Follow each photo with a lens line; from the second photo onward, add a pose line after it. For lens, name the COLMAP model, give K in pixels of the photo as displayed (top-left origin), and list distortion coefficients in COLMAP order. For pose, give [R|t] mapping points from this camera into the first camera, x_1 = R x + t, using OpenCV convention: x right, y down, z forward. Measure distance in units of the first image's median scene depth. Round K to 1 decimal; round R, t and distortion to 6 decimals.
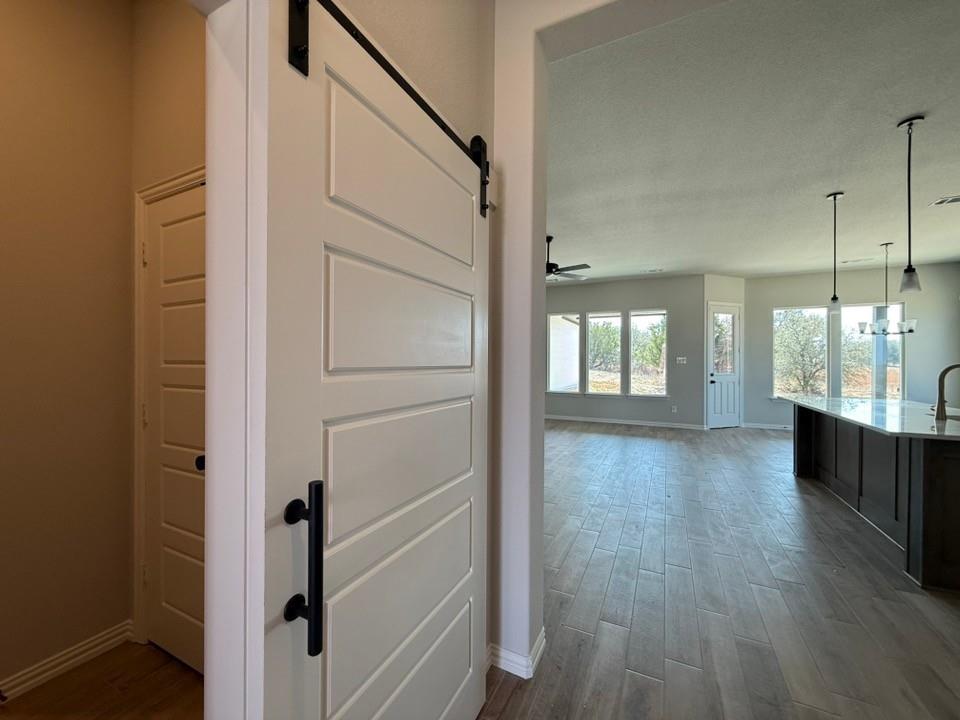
lens RADIAL K [[381.2, 0, 478.5], [0, 381.2, 361.3], [0, 0, 1]] dist [-0.000187, 0.000016]
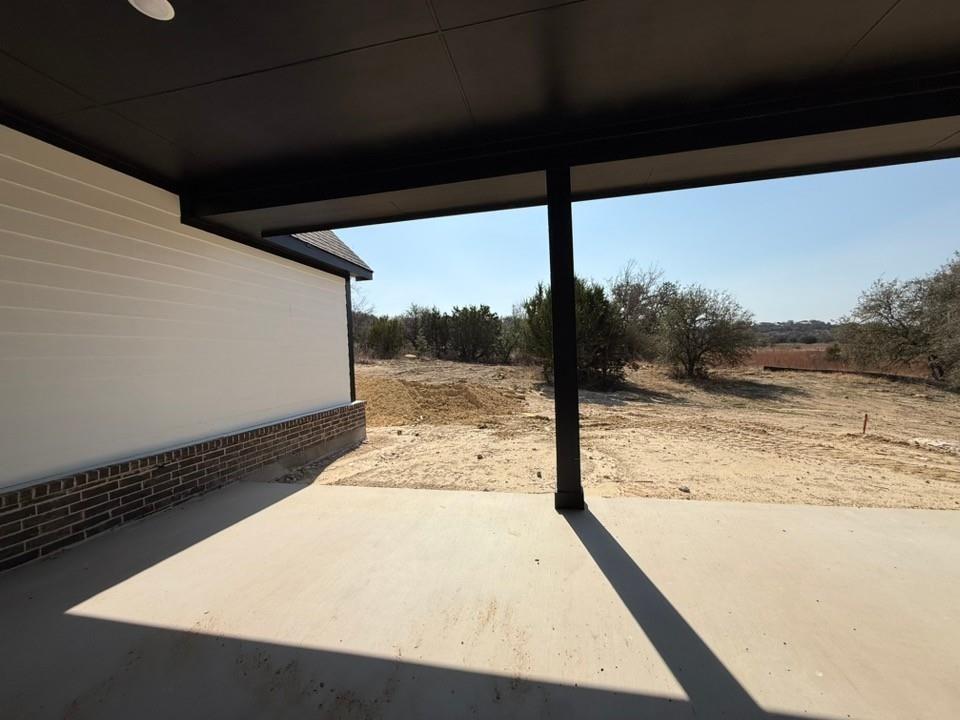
lens RADIAL K [[381.2, 0, 478.5], [0, 381.2, 361.3], [0, 0, 1]] dist [-0.000187, 0.000016]
pose [[0.967455, -0.047312, 0.248582, 0.653243], [0.042861, 0.998810, 0.023289, 0.009478], [-0.249387, -0.011877, 0.968331, 1.113450]]
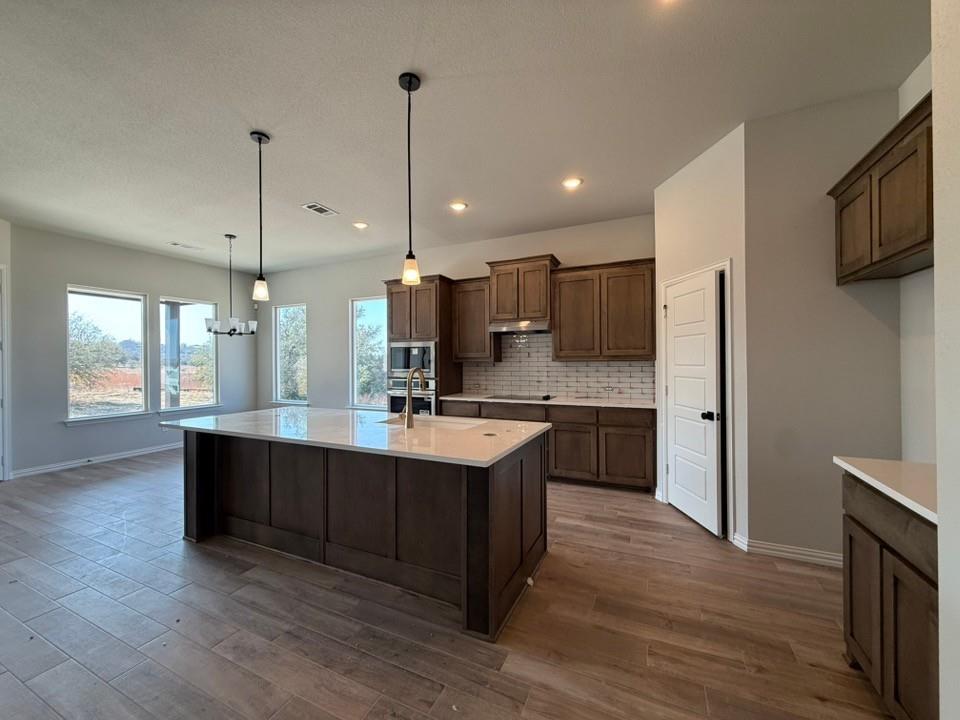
lens RADIAL K [[381.2, 0, 478.5], [0, 381.2, 361.3], [0, 0, 1]] dist [-0.000187, 0.000016]
pose [[-0.022929, -0.003605, 0.999731, 0.111741], [0.006206, 0.999974, 0.003748, -0.004221], [-0.999718, 0.006290, -0.022906, 0.337743]]
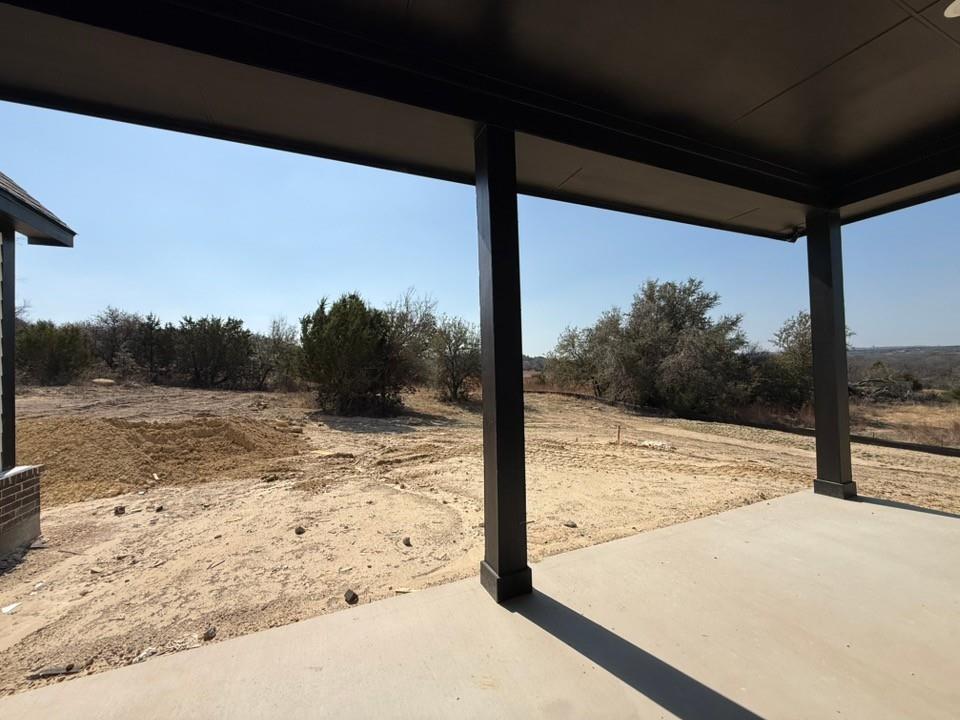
lens RADIAL K [[381.2, 0, 478.5], [0, 381.2, 361.3], [0, 0, 1]] dist [-0.000187, 0.000016]
pose [[0.646932, -0.005792, 0.762525, 0.599244], [0.030422, 0.999371, -0.018219, 0.006879], [-0.761940, 0.034984, 0.646702, 1.334493]]
